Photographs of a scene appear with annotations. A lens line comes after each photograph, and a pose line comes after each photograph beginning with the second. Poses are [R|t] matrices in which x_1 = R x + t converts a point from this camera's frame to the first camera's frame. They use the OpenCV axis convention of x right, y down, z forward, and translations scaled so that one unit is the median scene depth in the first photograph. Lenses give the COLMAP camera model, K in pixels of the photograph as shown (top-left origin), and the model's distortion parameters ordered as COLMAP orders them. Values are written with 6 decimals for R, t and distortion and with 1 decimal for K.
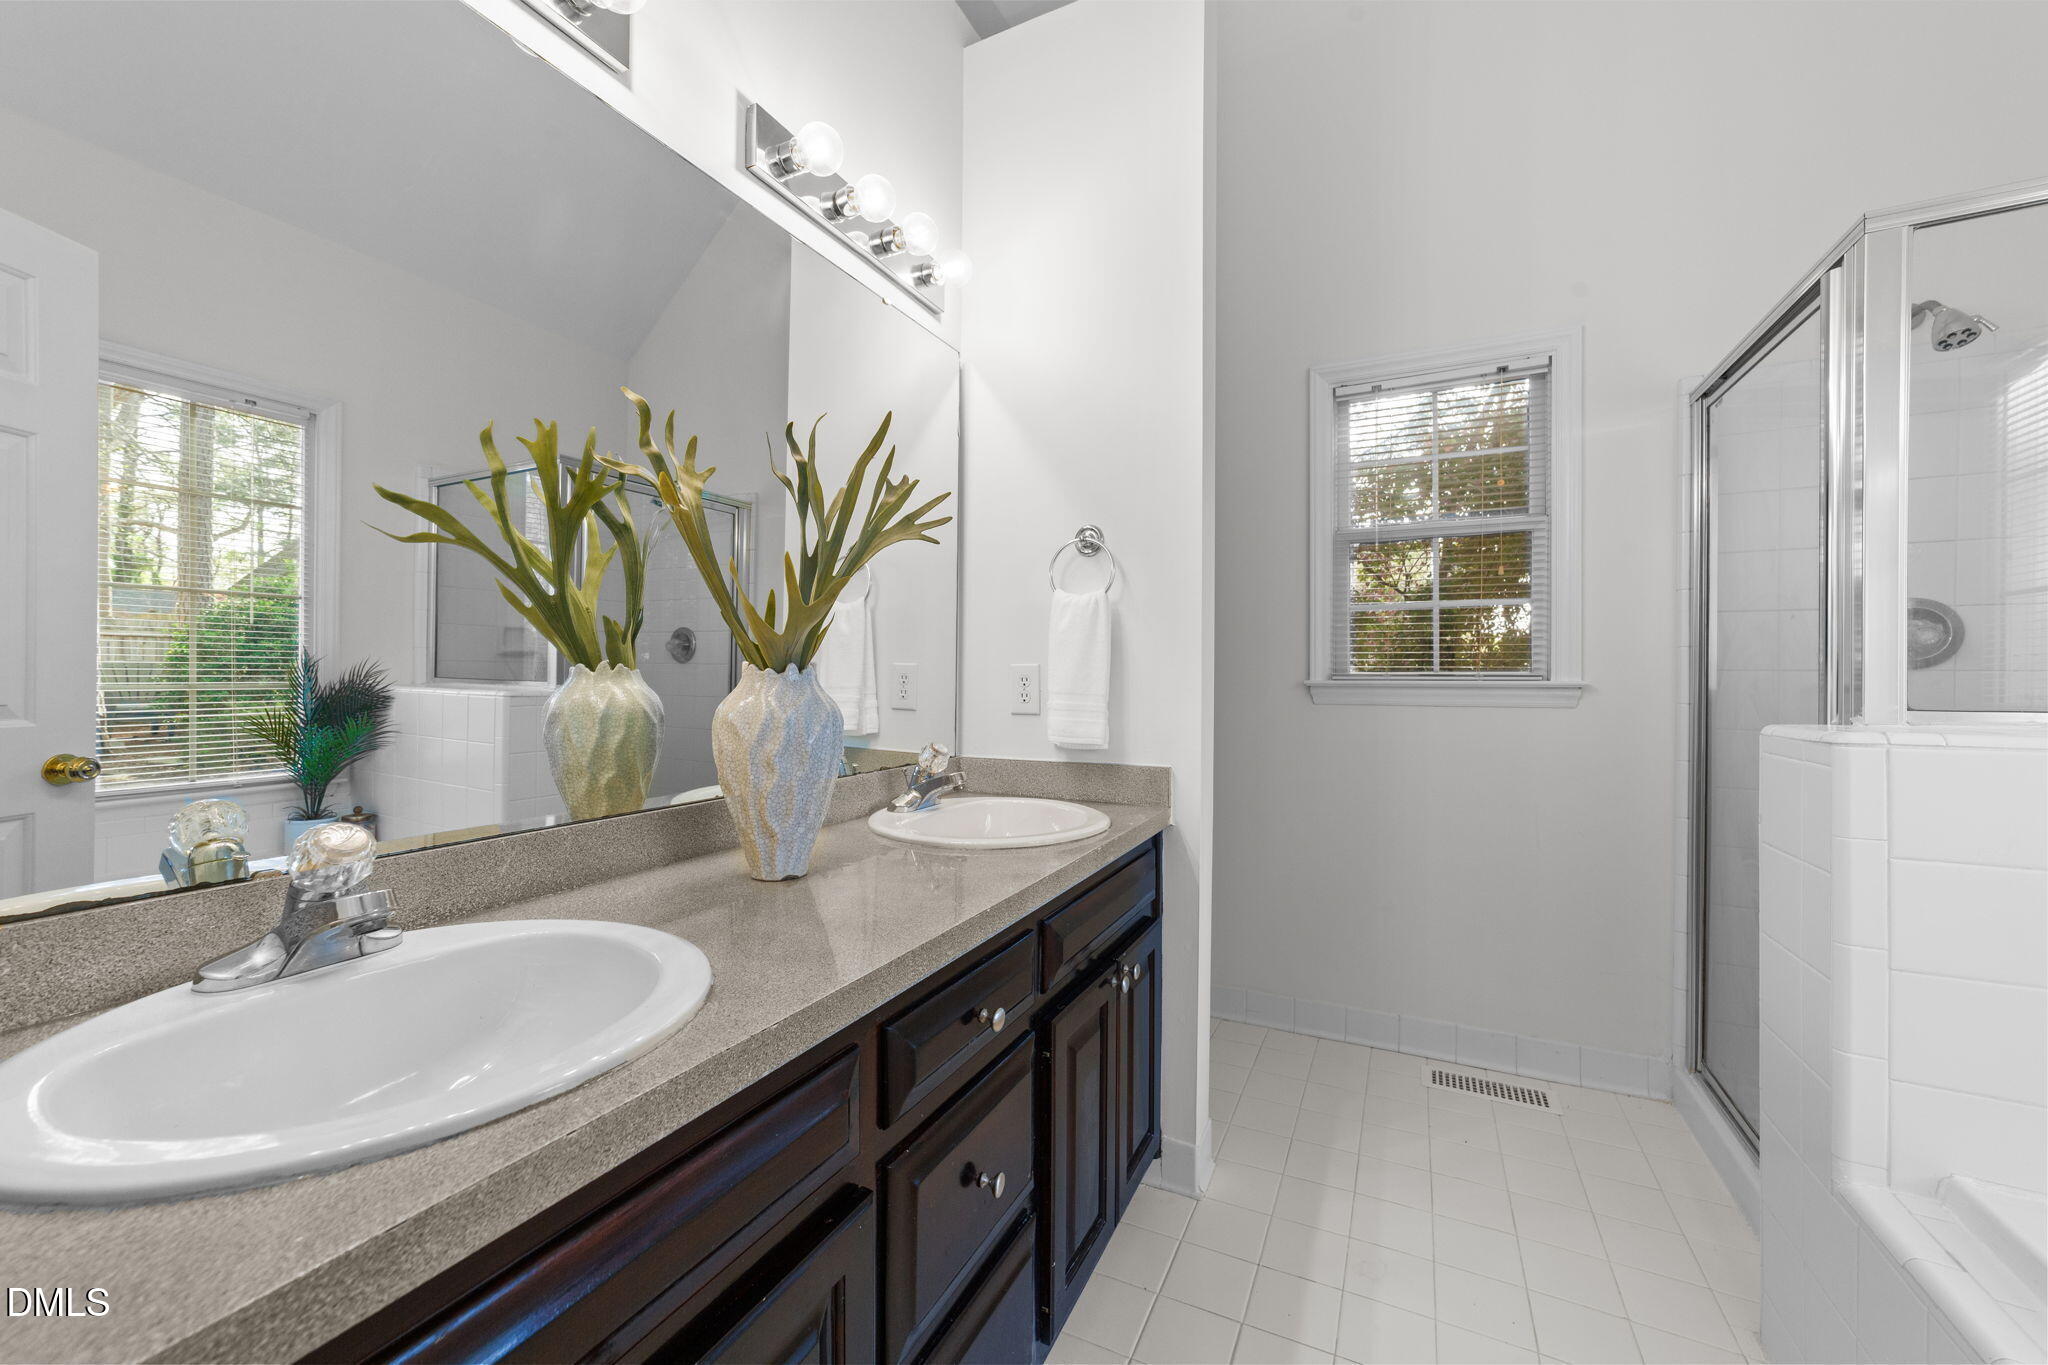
lens RADIAL K [[788.1, 0, 1030.4], [0, 788.1, 679.1], [0, 0, 1]] dist [-0.001306, 0.002745]
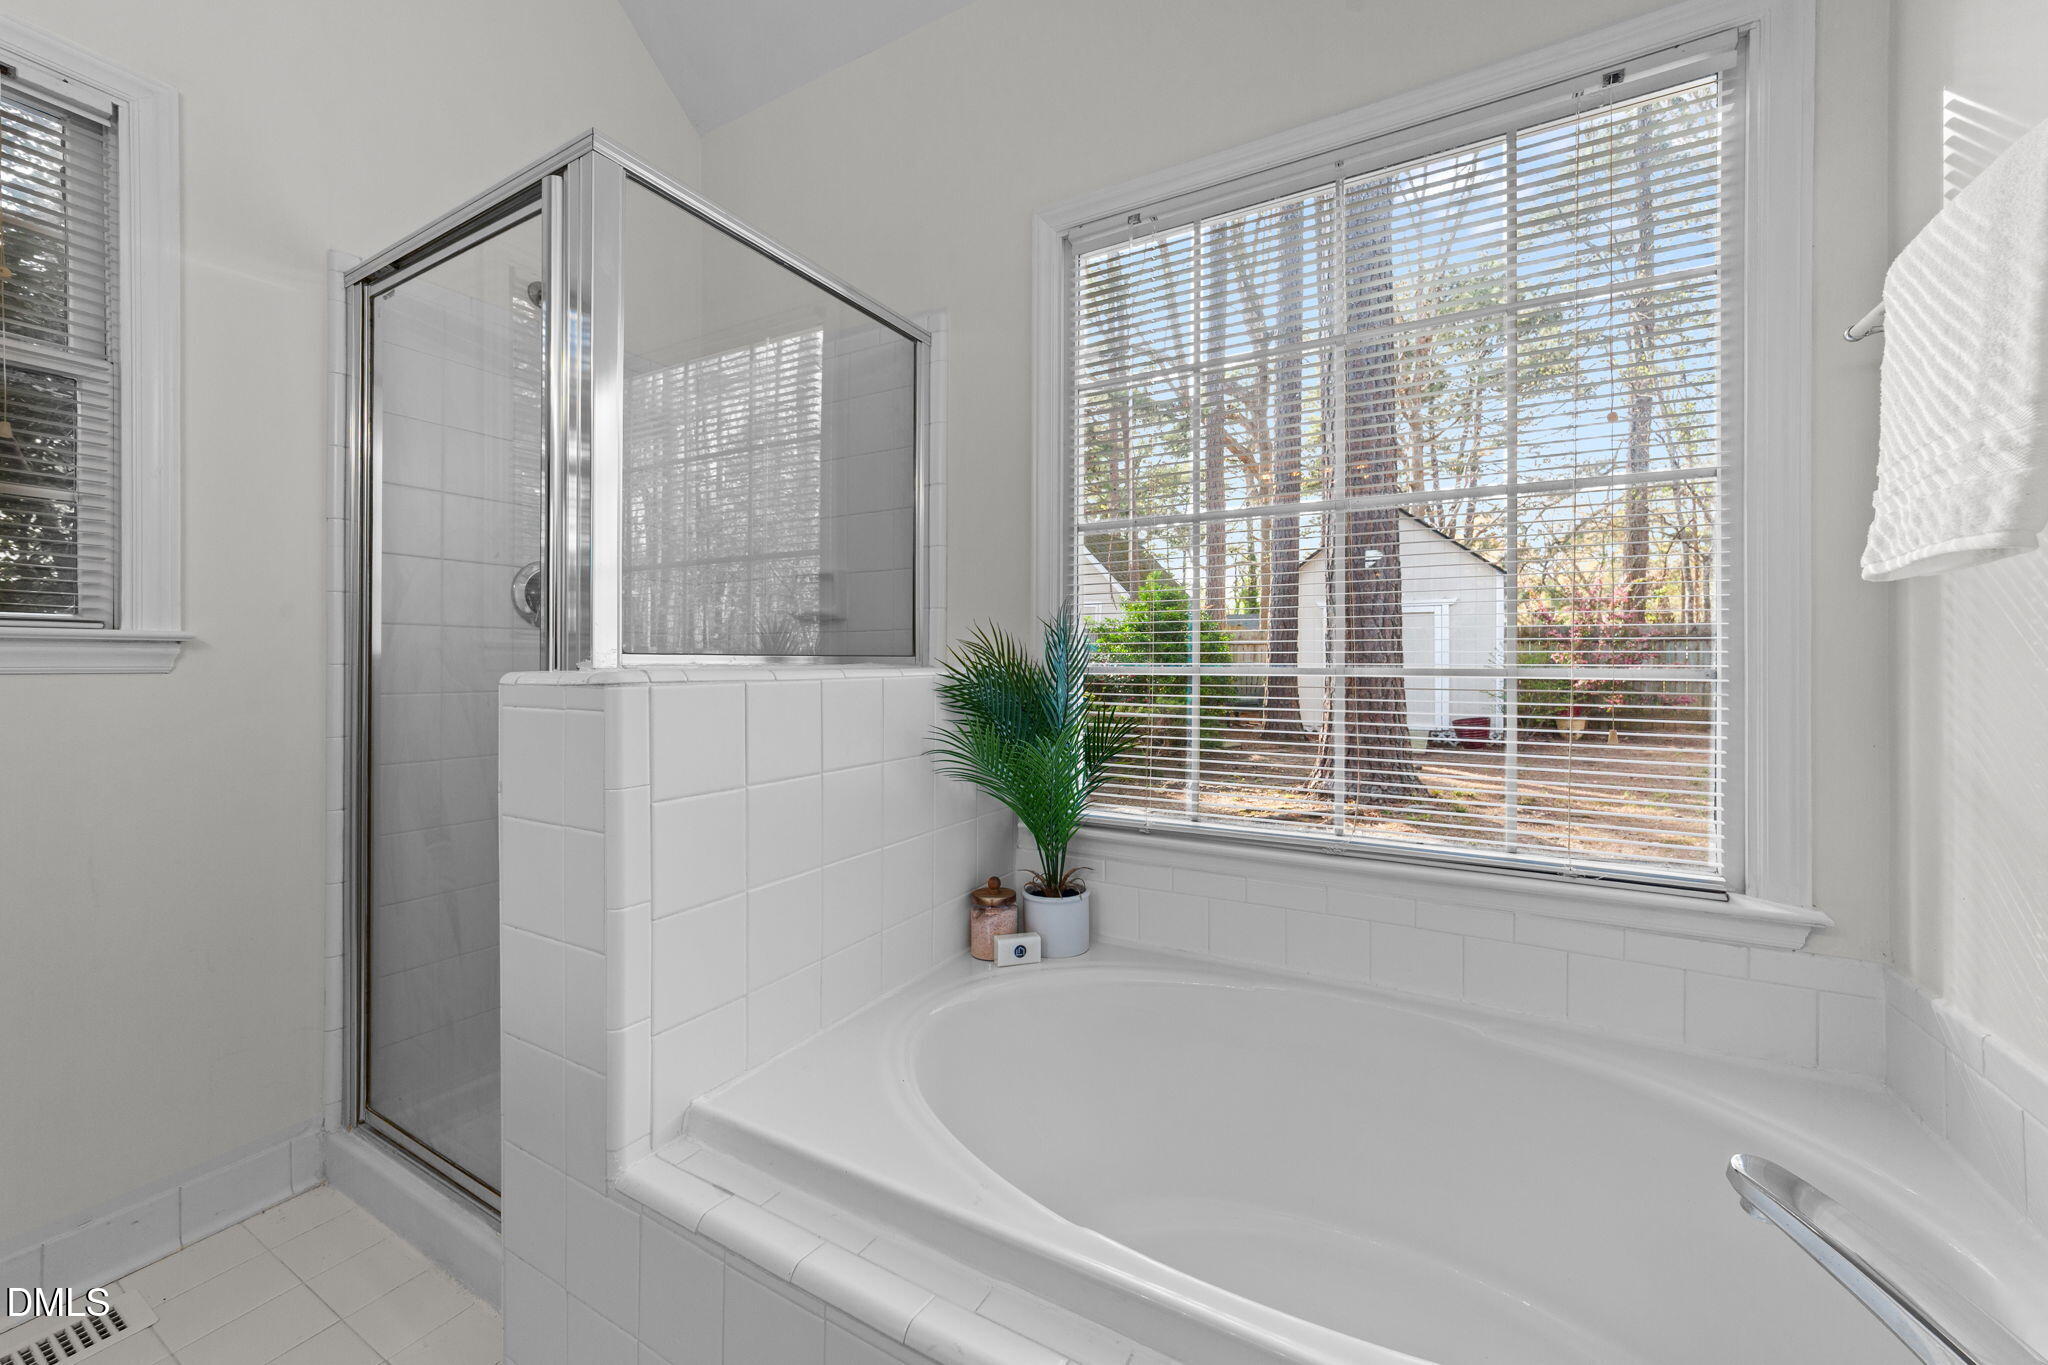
lens RADIAL K [[788.1, 0, 1030.3], [0, 788.1, 673.9], [0, 0, 1]] dist [-0.001306, 0.002745]
pose [[0.073578, -0.002746, 0.997286, 0.099782], [-0.003219, 0.999990, 0.002991, 0.037766], [-0.997284, -0.003430, 0.073568, 0.265727]]
